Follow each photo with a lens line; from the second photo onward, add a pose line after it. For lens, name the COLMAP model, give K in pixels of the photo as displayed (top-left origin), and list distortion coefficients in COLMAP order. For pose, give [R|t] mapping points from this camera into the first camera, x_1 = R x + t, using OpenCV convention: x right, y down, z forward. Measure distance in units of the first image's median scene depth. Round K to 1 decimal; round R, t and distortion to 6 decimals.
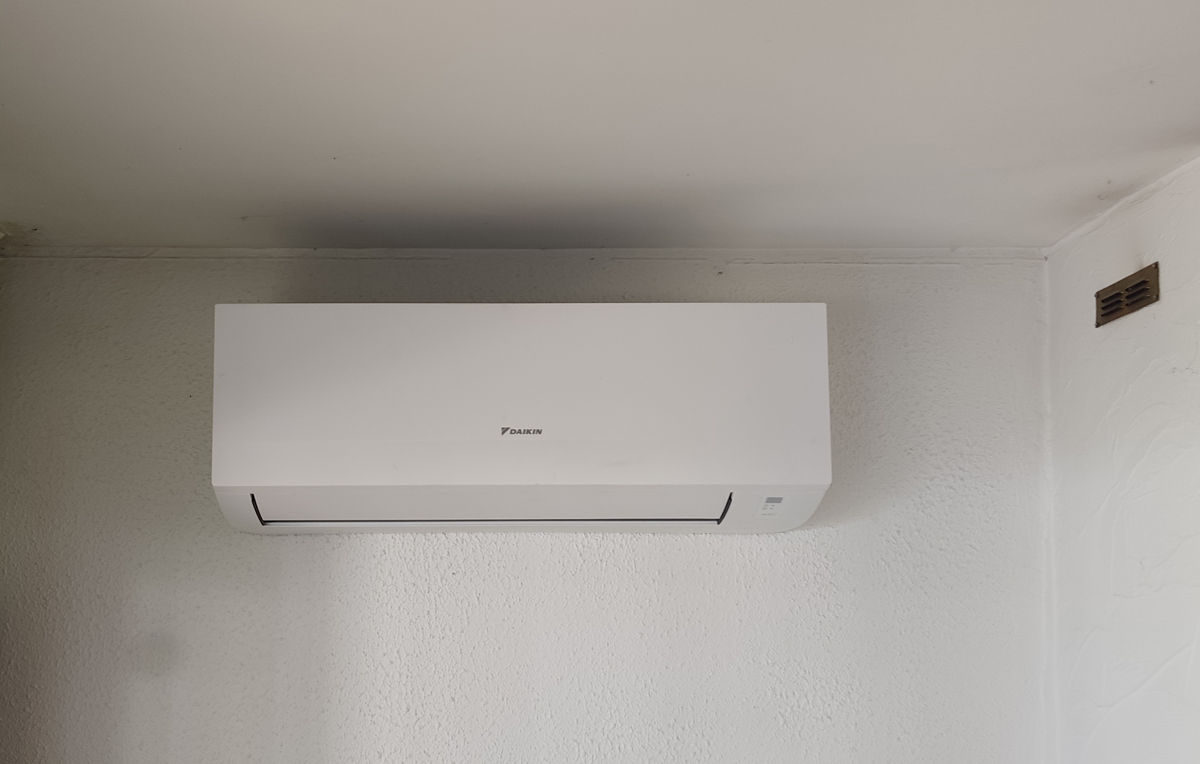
lens RADIAL K [[1015.4, 0, 600.0], [0, 1015.4, 382.0], [0, 0, 1]] dist [0.044074, -0.065066]
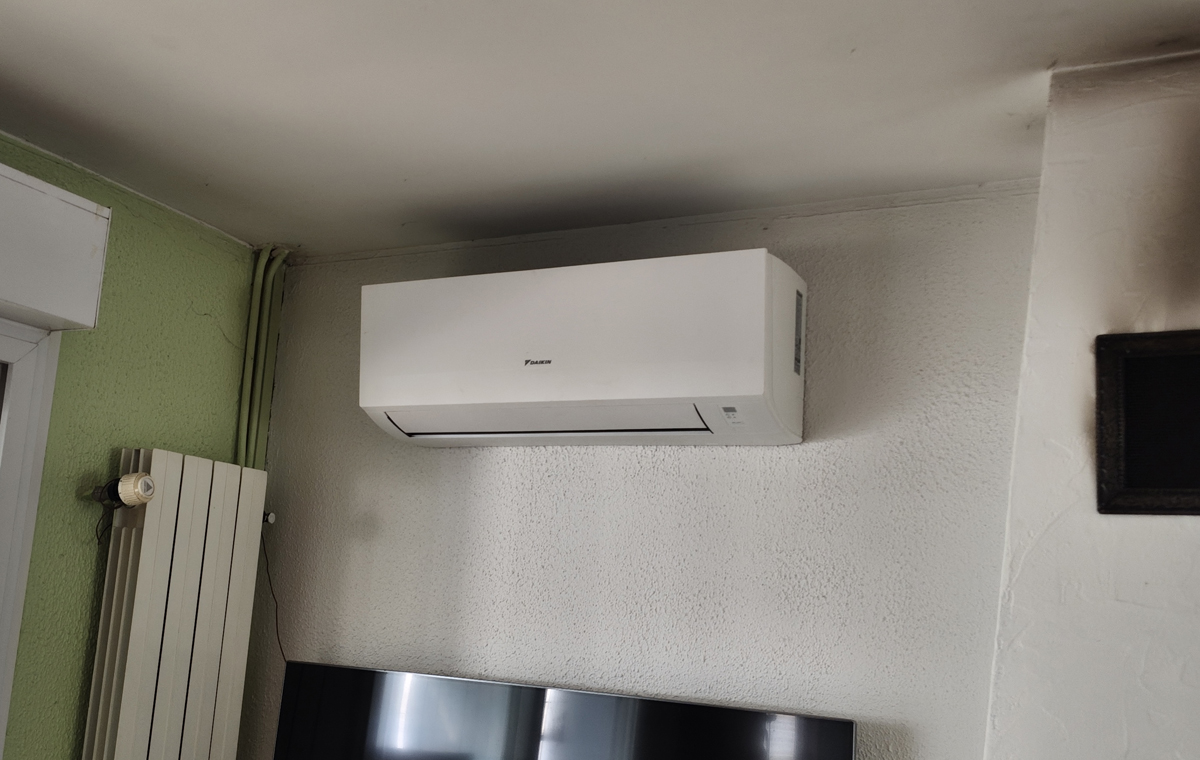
lens RADIAL K [[1056.0, 0, 600.0], [0, 1056.0, 380.0], [0, 0, 1]] dist [0.006503, 0.006055]
pose [[0.895761, -0.035555, -0.443112, 0.529175], [0.043491, 0.999024, 0.007757, 0.054968], [0.442404, -0.026220, 0.896432, -0.202590]]
